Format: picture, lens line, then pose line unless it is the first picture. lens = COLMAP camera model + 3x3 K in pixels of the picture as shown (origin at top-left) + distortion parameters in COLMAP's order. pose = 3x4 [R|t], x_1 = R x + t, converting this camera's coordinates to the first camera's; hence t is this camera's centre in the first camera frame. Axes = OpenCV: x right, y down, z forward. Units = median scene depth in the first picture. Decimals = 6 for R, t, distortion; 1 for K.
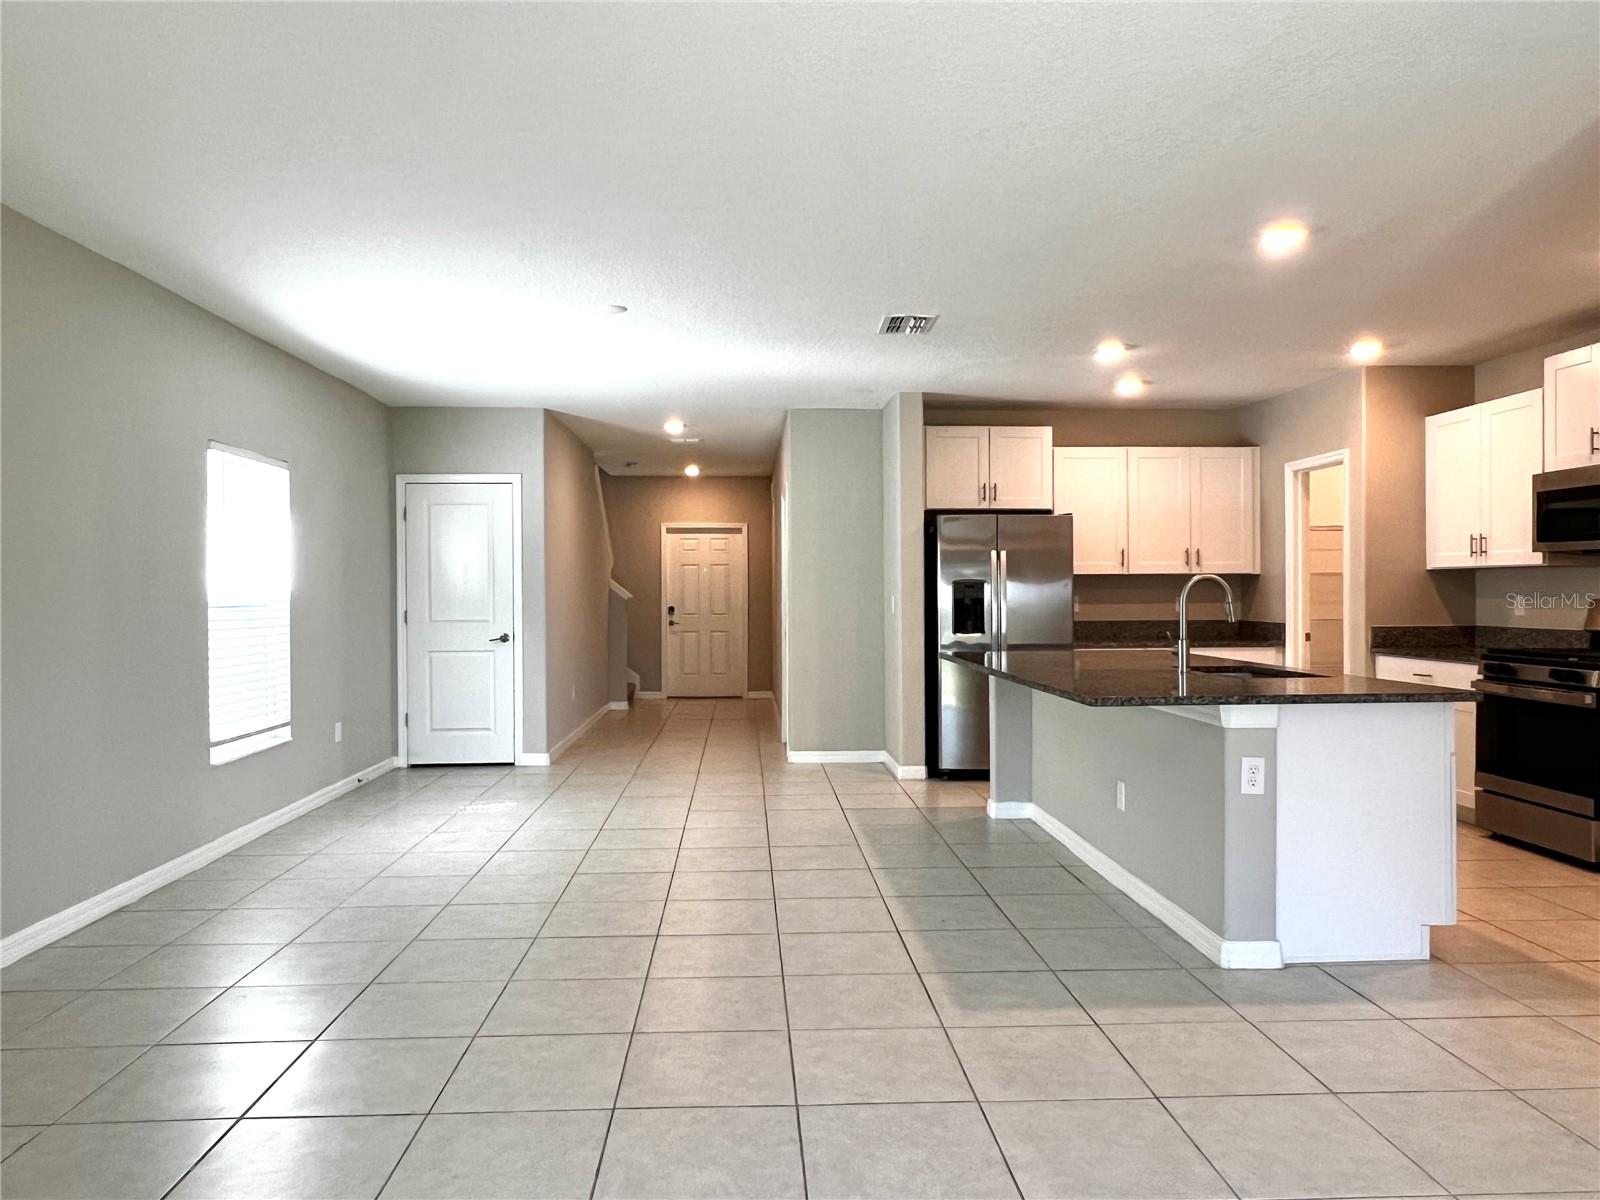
lens RADIAL K [[1039.5, 0, 769.8], [0, 1039.5, 601.1], [0, 0, 1]] dist [0.000063, -0.001624]
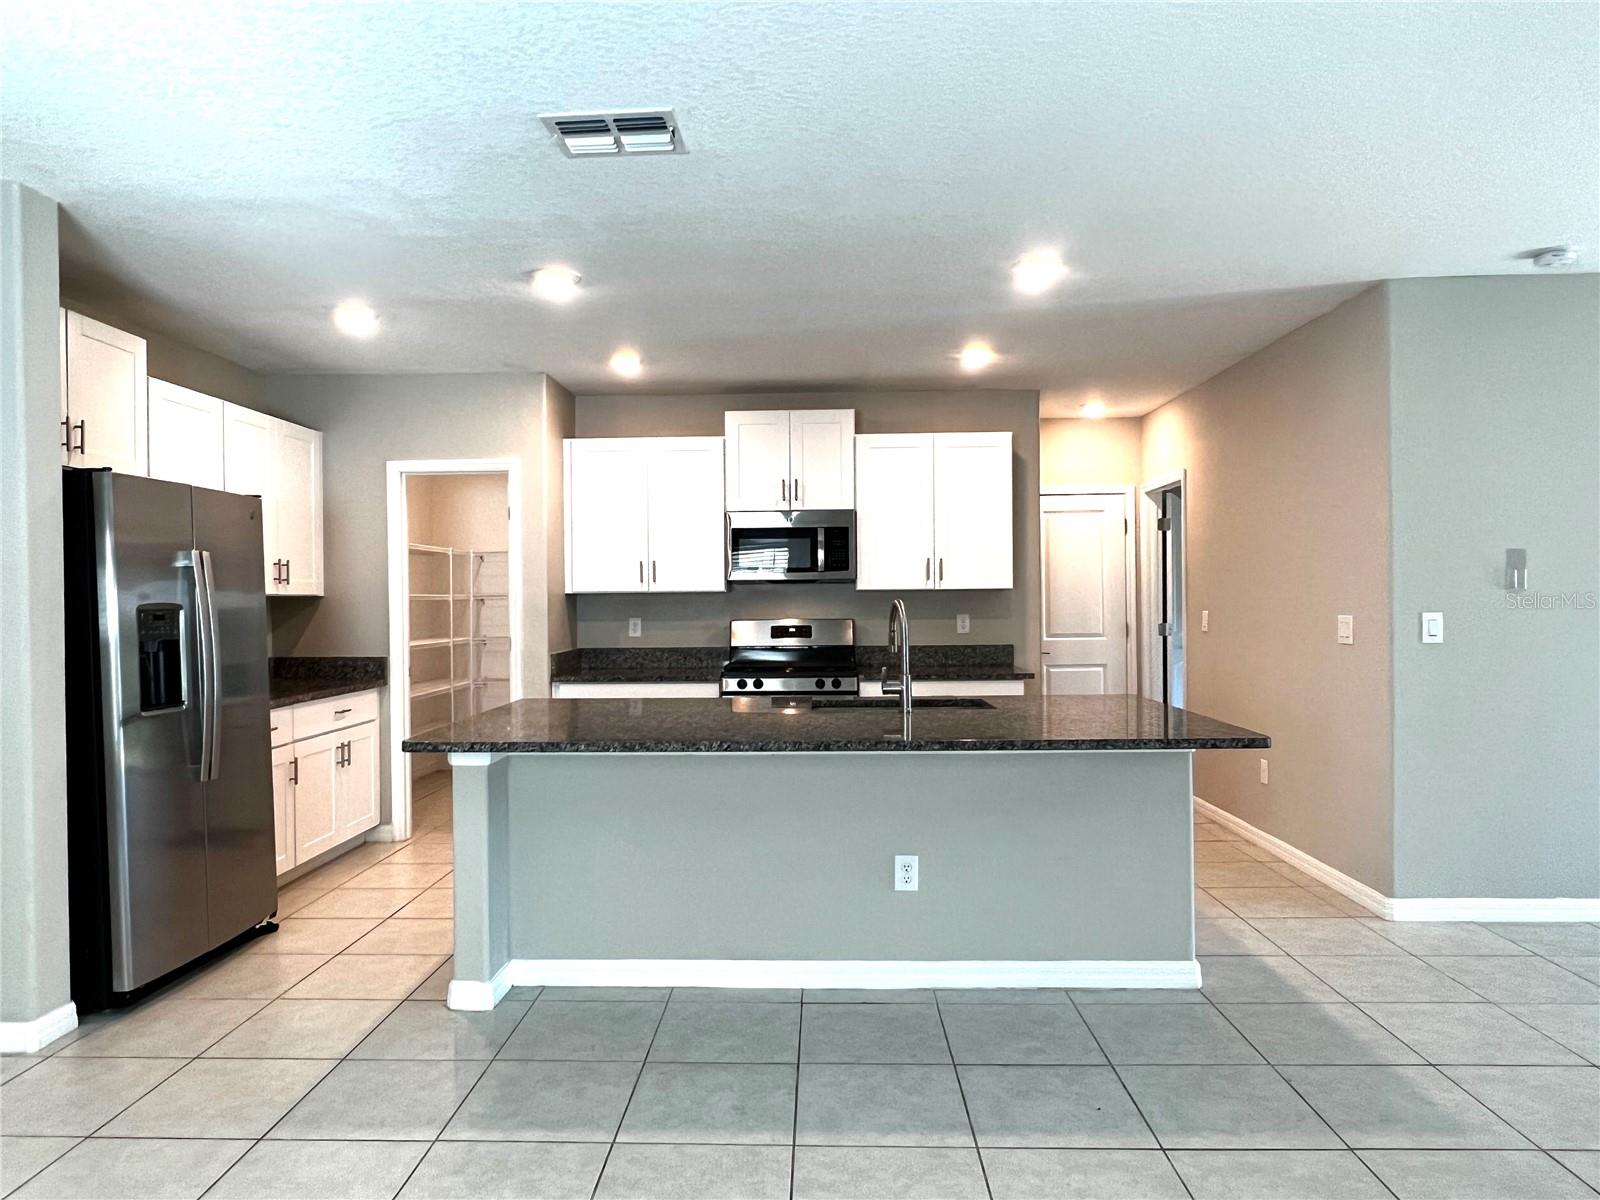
lens RADIAL K [[1039.5, 0, 769.8], [0, 1039.5, 601.1], [0, 0, 1]] dist [0.000063, -0.001624]
pose [[0.077939, 0.001036, 0.996958, -0.333651], [0.020436, 0.999788, -0.002637, -0.016719], [-0.996749, 0.020580, 0.077901, 0.730412]]
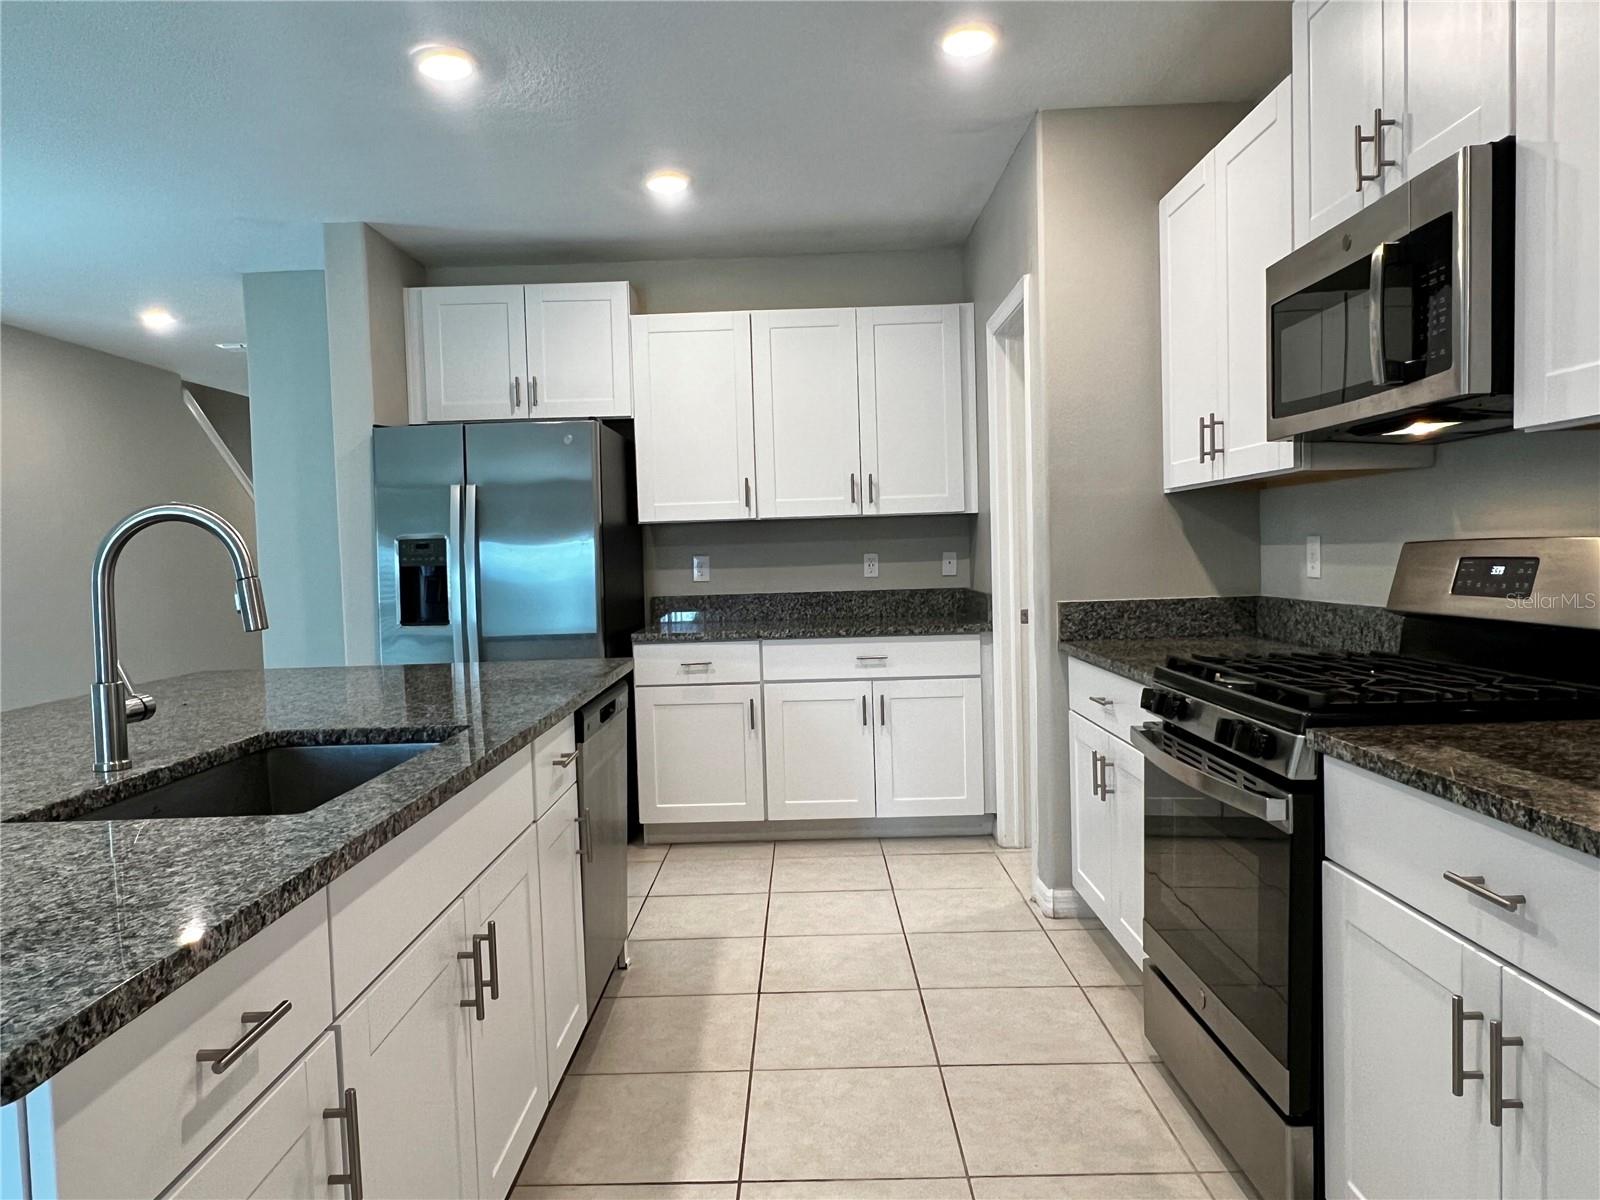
lens RADIAL K [[1067.0, 0, 773.2], [0, 1067.0, 596.1], [0, 0, 1]] dist [0.004926, 0.000004]
pose [[0.998774, -0.025051, -0.042696, 0.453506], [0.026405, 0.999156, 0.031451, -0.000046], [0.041873, -0.032540, 0.998593, 0.441705]]
